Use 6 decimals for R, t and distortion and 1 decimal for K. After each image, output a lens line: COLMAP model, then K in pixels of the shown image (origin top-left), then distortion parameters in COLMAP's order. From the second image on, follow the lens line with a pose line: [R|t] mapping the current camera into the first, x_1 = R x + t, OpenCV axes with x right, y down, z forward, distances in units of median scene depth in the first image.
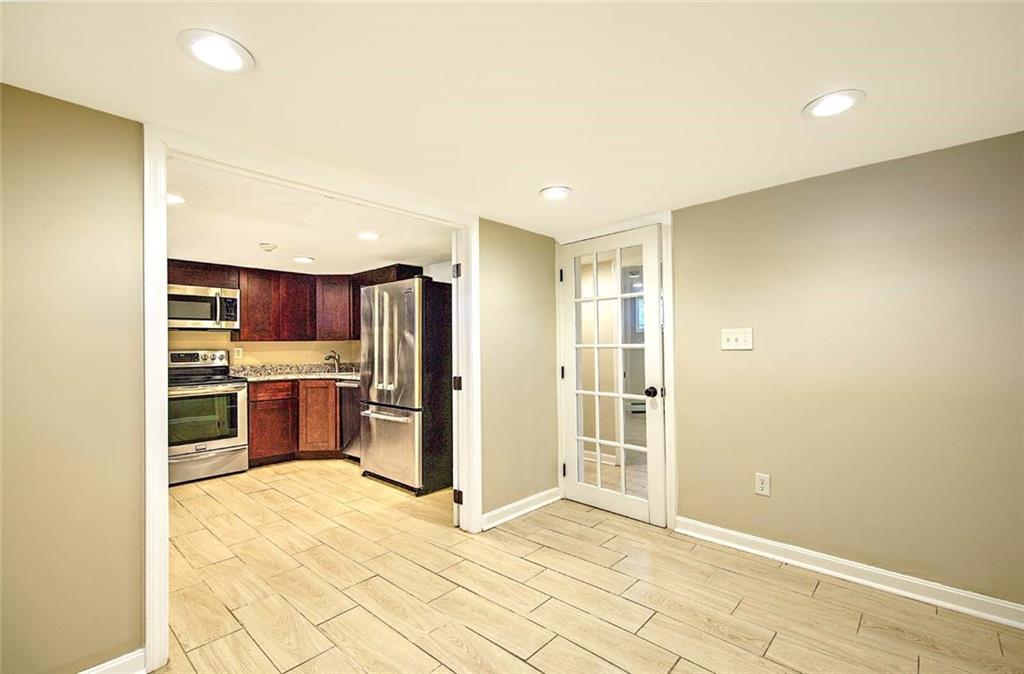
lens RADIAL K [[444.1, 0, 517.0], [0, 444.1, 342.5], [0, 0, 1]] dist [0.008915, -0.000778]
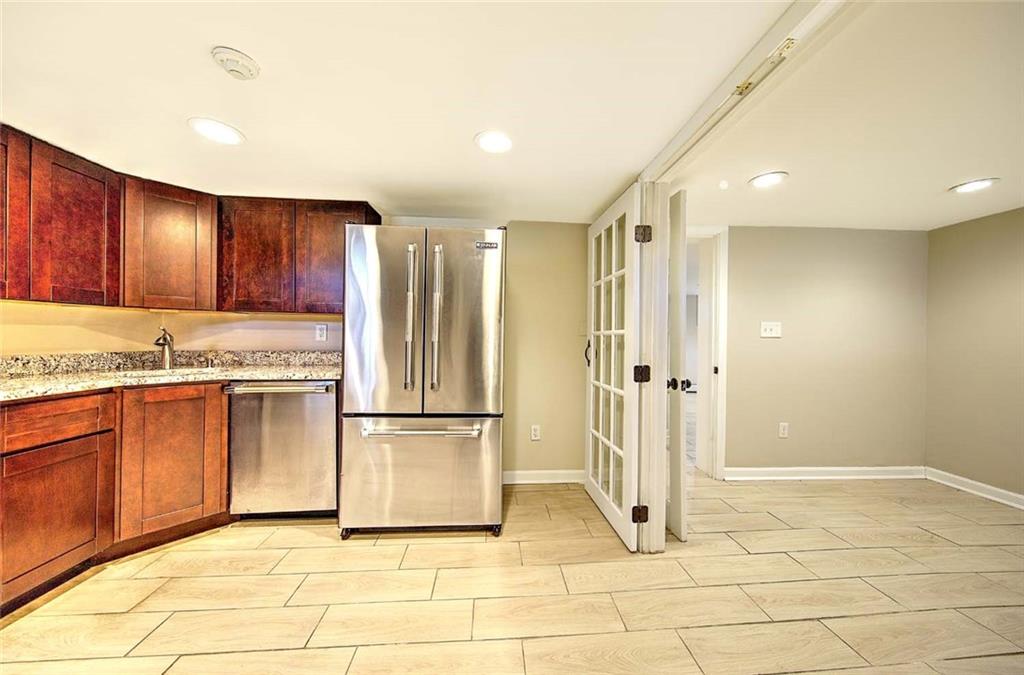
lens RADIAL K [[344.0, 0, 515.6], [0, 344.0, 336.5], [0, 0, 1]] dist [0.001136, -0.000256]
pose [[0.693633, 0.017494, 0.720116, -0.563869], [-0.026481, 0.999649, 0.001223, 0.022671], [-0.719842, -0.019918, 0.693852, 0.557622]]
